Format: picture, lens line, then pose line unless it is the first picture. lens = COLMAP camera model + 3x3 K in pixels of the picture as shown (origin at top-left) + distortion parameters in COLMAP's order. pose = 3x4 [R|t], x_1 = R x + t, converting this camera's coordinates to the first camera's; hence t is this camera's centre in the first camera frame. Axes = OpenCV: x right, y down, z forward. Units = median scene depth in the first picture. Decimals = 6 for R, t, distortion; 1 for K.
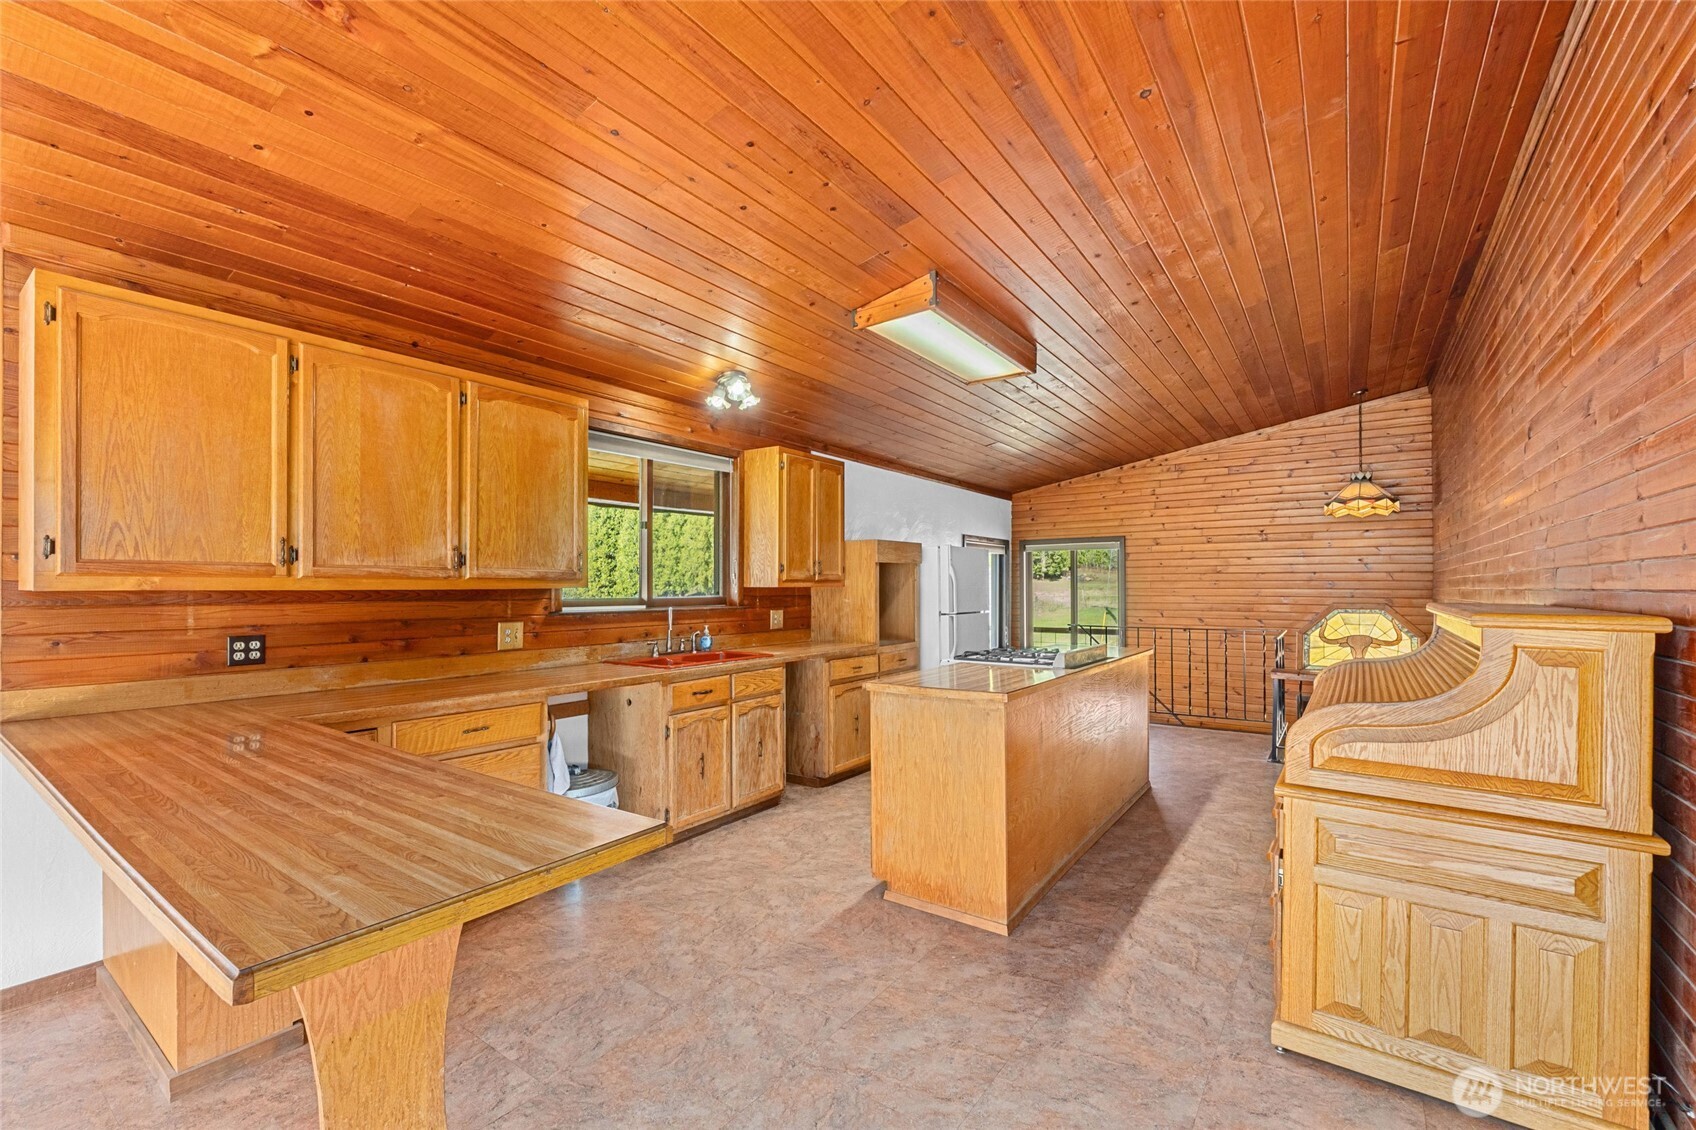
lens RADIAL K [[713.4, 0, 841.0], [0, 713.4, 583.4], [0, 0, 1]] dist [-0.003050, -0.001029]
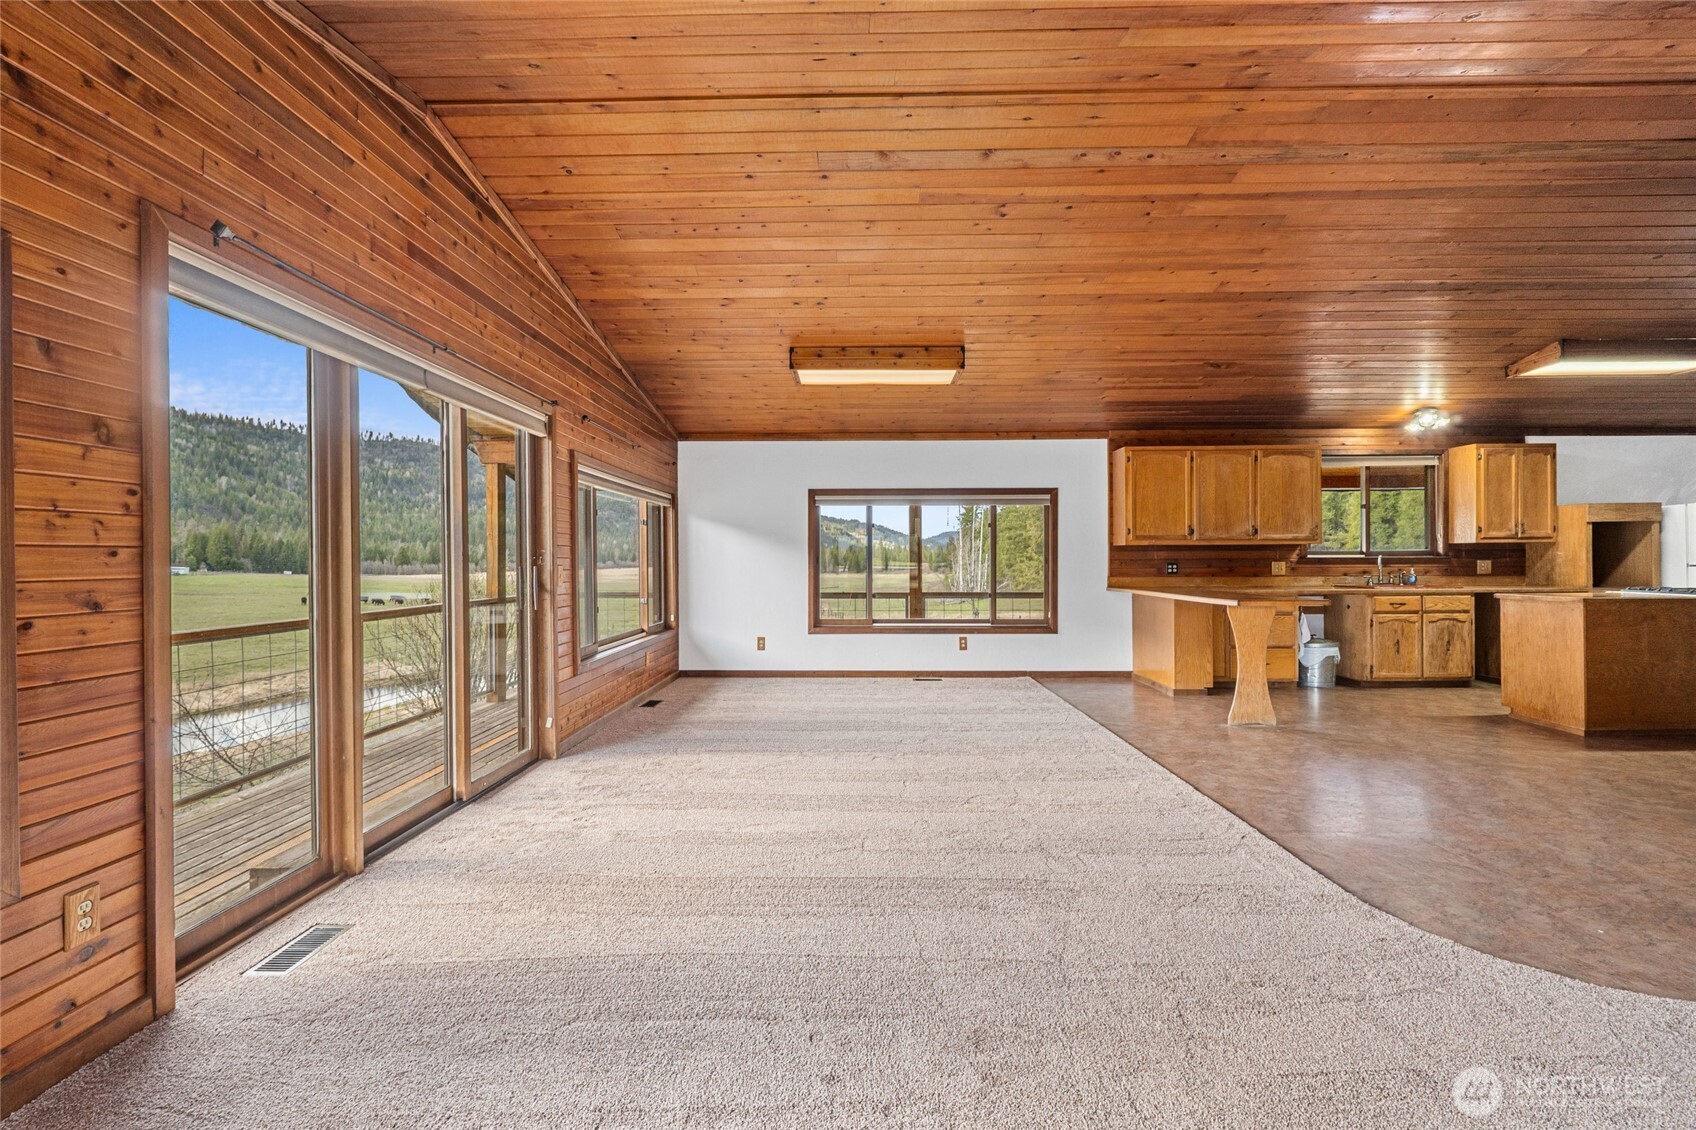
lens RADIAL K [[713.4, 0, 845.5], [0, 713.4, 558.9], [0, 0, 1]] dist [-0.003050, -0.001029]
pose [[0.566754, -0.001749, -0.823885, 0.367212], [0.007254, 0.999970, 0.002868, 0.024093], [0.823855, -0.007602, 0.566750, -0.842338]]
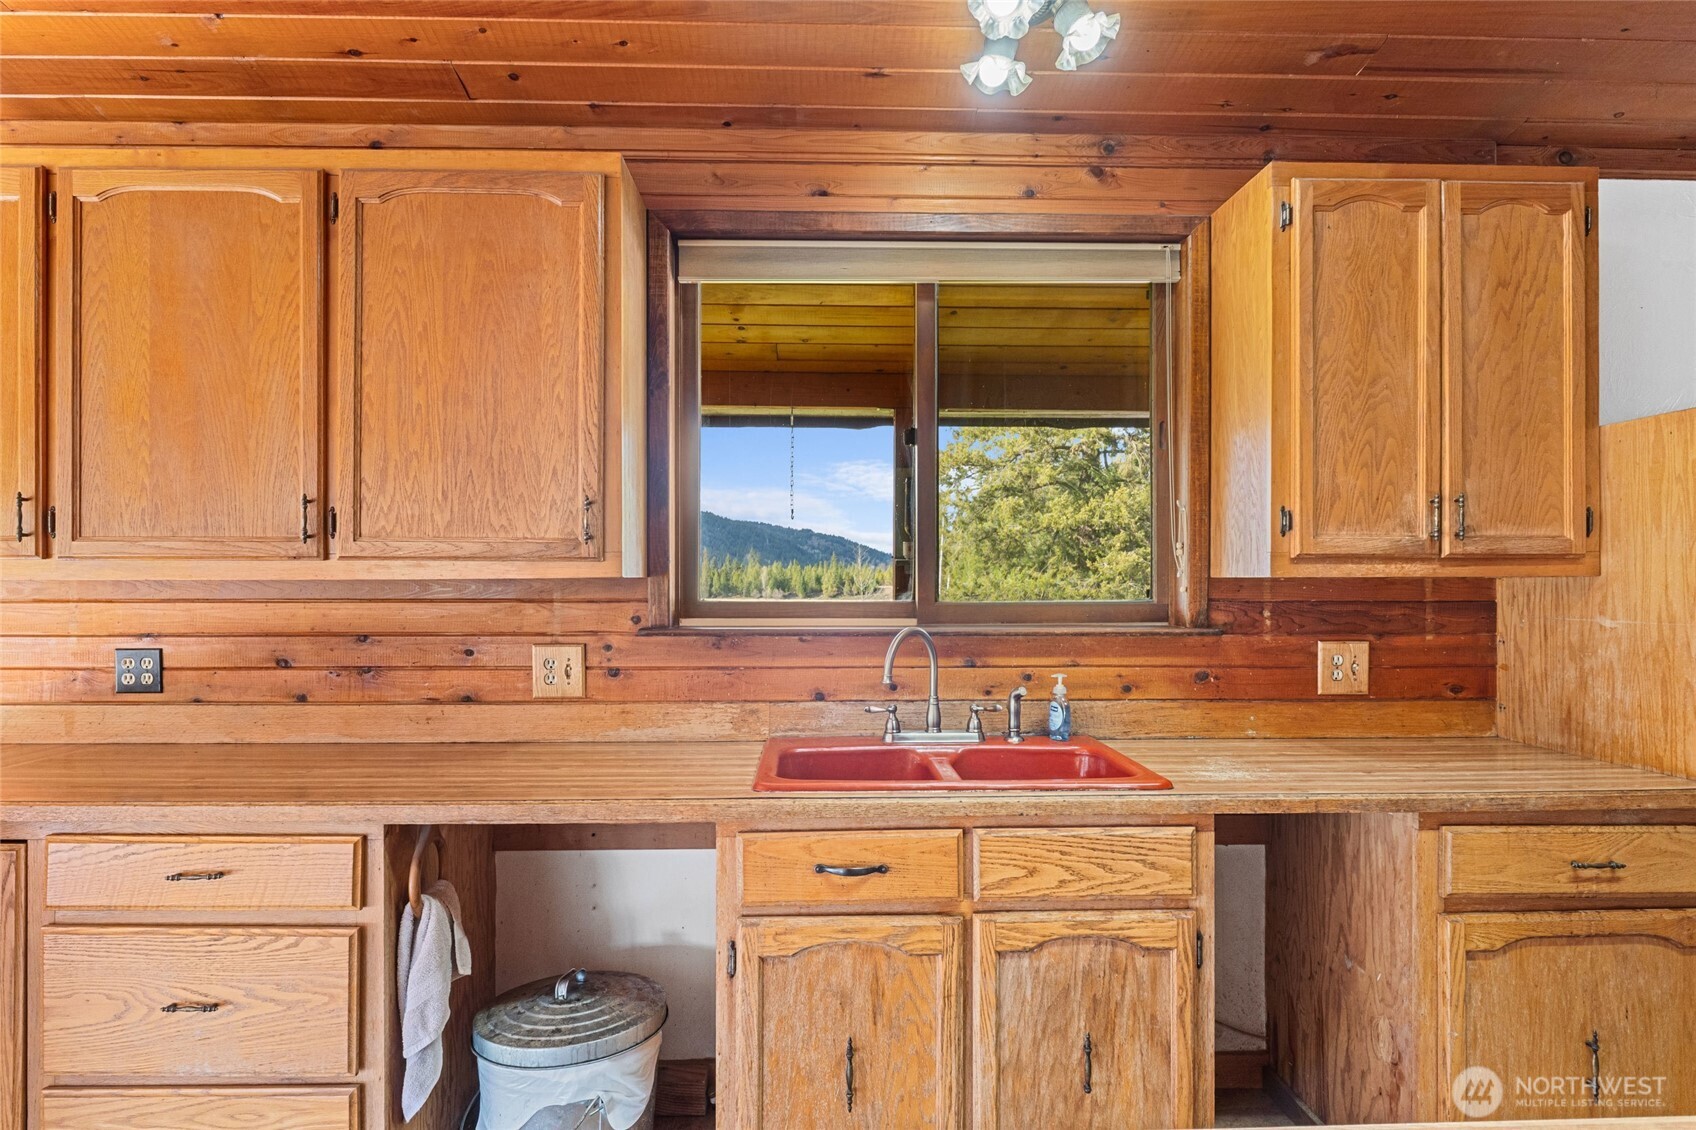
lens RADIAL K [[922.9, 0, 845.4], [0, 922.9, 576.6], [0, 0, 1]] dist [-0.002348, -0.002105]
pose [[0.605516, -0.000298, -0.795833, 0.137870], [0.002022, 0.999997, 0.001164, 0.003773], [0.795830, -0.002313, 0.605515, 0.568759]]
